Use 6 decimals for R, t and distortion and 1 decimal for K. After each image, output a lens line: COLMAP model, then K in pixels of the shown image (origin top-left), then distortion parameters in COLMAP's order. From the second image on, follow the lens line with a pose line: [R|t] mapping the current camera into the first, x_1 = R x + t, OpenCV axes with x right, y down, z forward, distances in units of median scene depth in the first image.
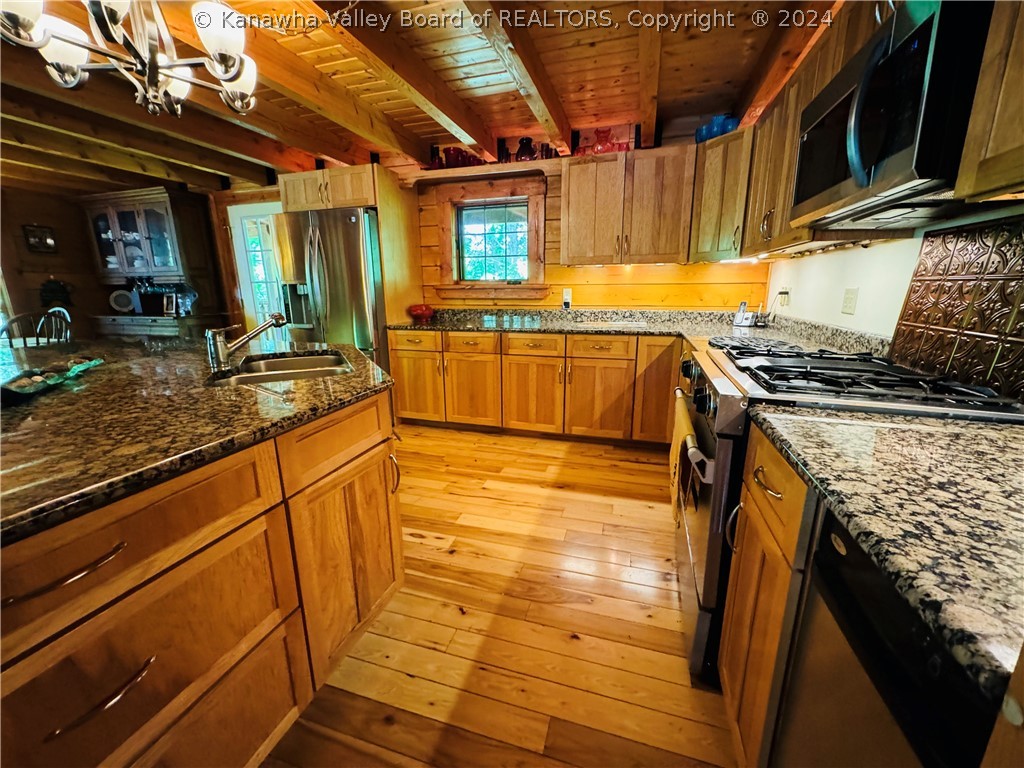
lens RADIAL K [[405.7, 0, 512.0], [0, 405.7, 384.0], [0, 0, 1]] dist [0.001164, 0.000116]
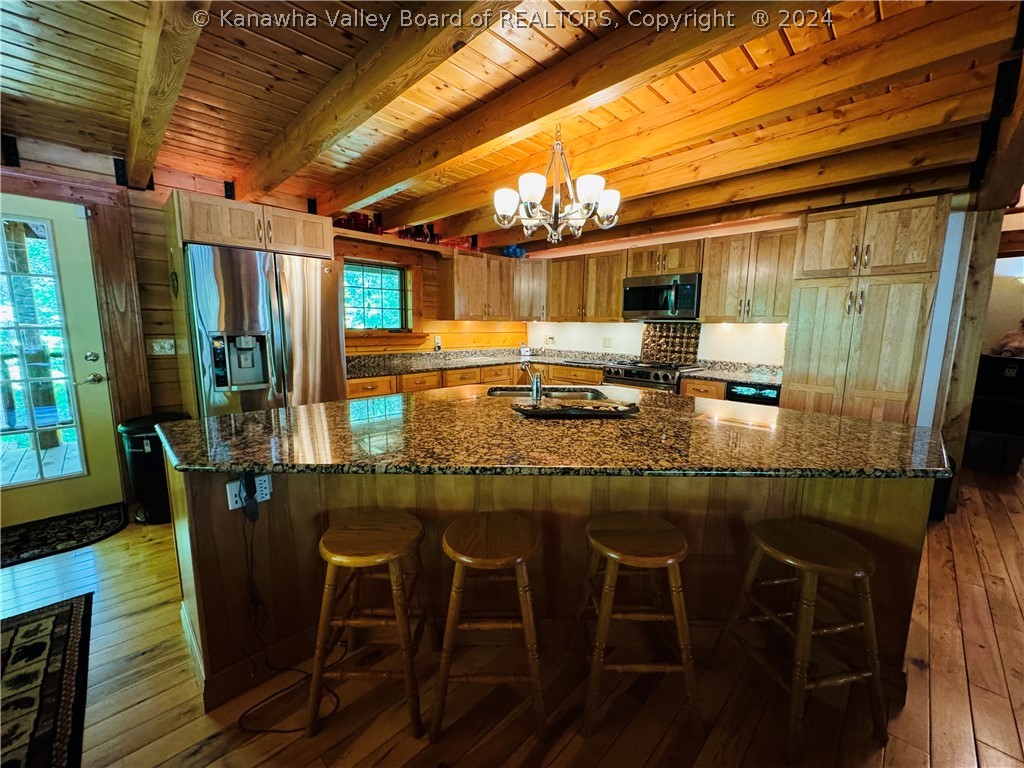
lens RADIAL K [[405.7, 0, 512.0], [0, 405.7, 384.0], [0, 0, 1]] dist [0.001164, 0.000116]
pose [[0.477151, -0.118764, 0.870759, -0.976266], [0.186924, 0.981870, 0.031490, -0.078321], [-0.858712, 0.147740, 0.490700, 0.159110]]
